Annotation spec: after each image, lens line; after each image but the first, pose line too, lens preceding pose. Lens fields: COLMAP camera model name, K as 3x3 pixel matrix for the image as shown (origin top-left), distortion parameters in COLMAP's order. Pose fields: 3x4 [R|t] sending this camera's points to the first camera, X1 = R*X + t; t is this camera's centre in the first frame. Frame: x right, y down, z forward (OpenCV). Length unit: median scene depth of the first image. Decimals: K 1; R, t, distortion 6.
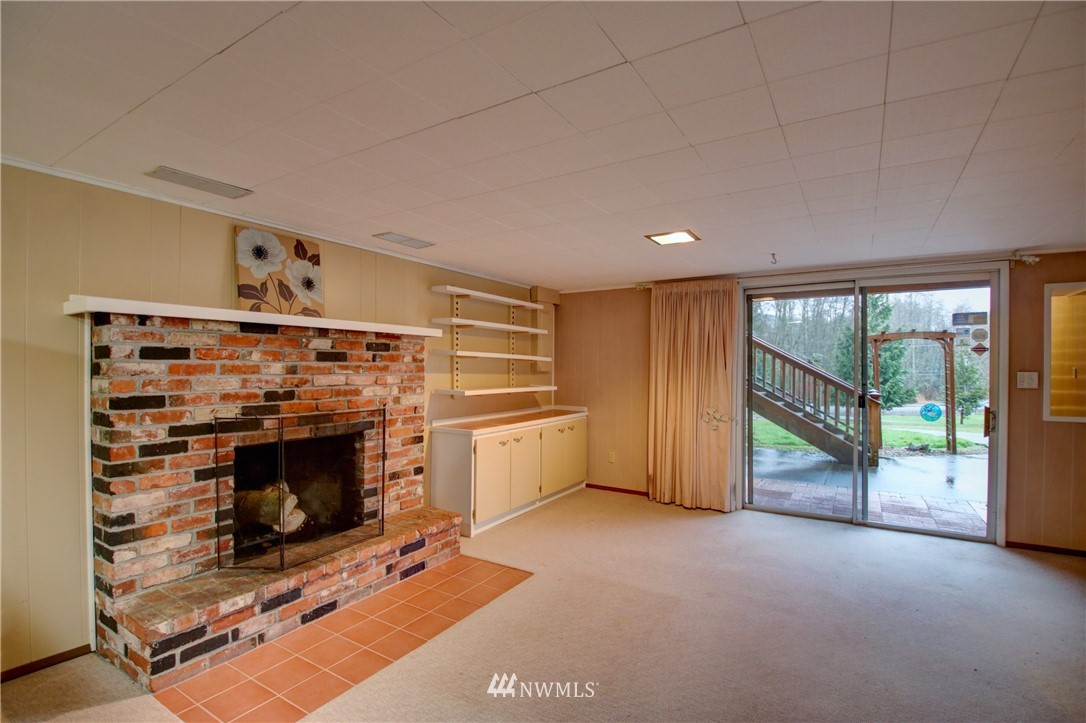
lens RADIAL K [[508.3, 0, 551.9], [0, 508.3, 364.6], [0, 0, 1]] dist [0.008625, -0.014280]
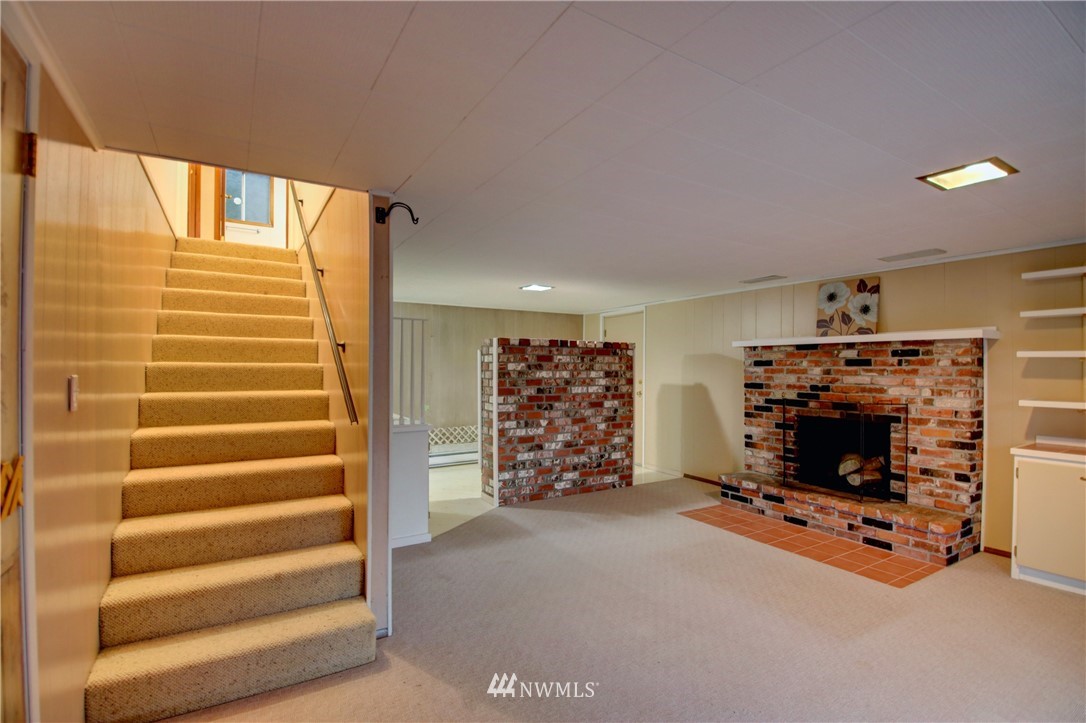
lens RADIAL K [[508.3, 0, 552.5], [0, 508.3, 365.2], [0, 0, 1]] dist [0.008625, -0.014280]
pose [[-0.442605, -0.012190, -0.896634, 1.060529], [-0.003931, 0.999924, -0.011653, 0.009607], [0.896708, -0.001633, -0.442619, 0.808341]]
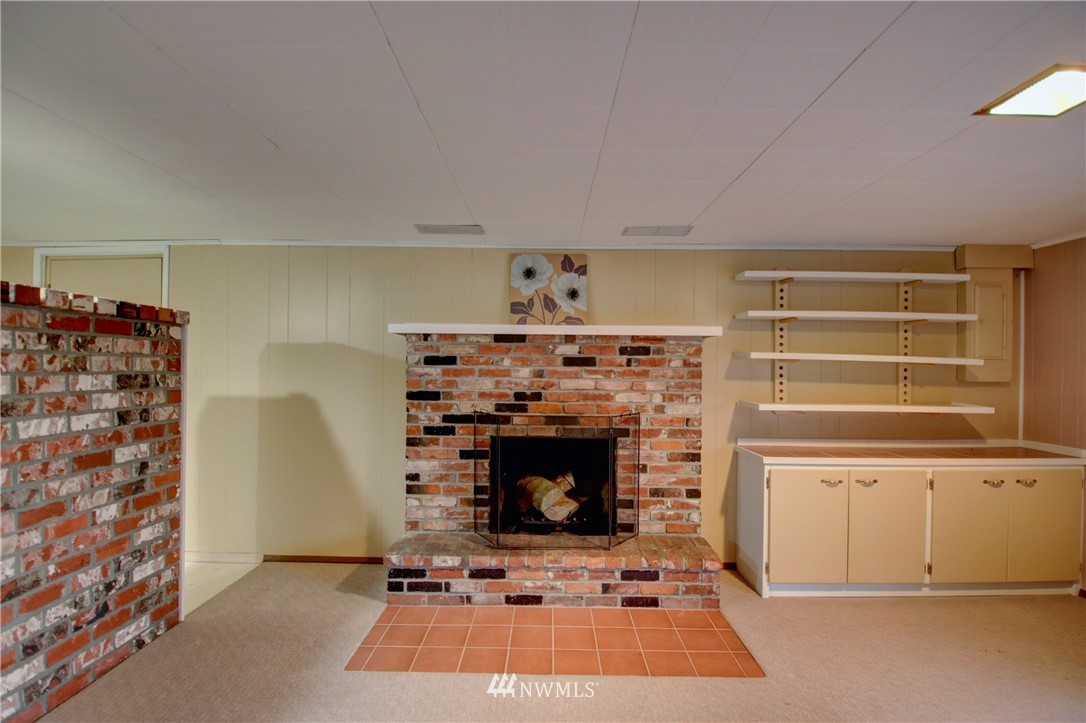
lens RADIAL K [[508.3, 0, 542.2], [0, 508.3, 362.7], [0, 0, 1]] dist [0.008625, -0.014280]
pose [[0.512592, -0.012016, -0.858548, 0.384928], [-0.003471, 0.999865, -0.016067, 0.003321], [0.858625, 0.011216, 0.512481, 0.377696]]
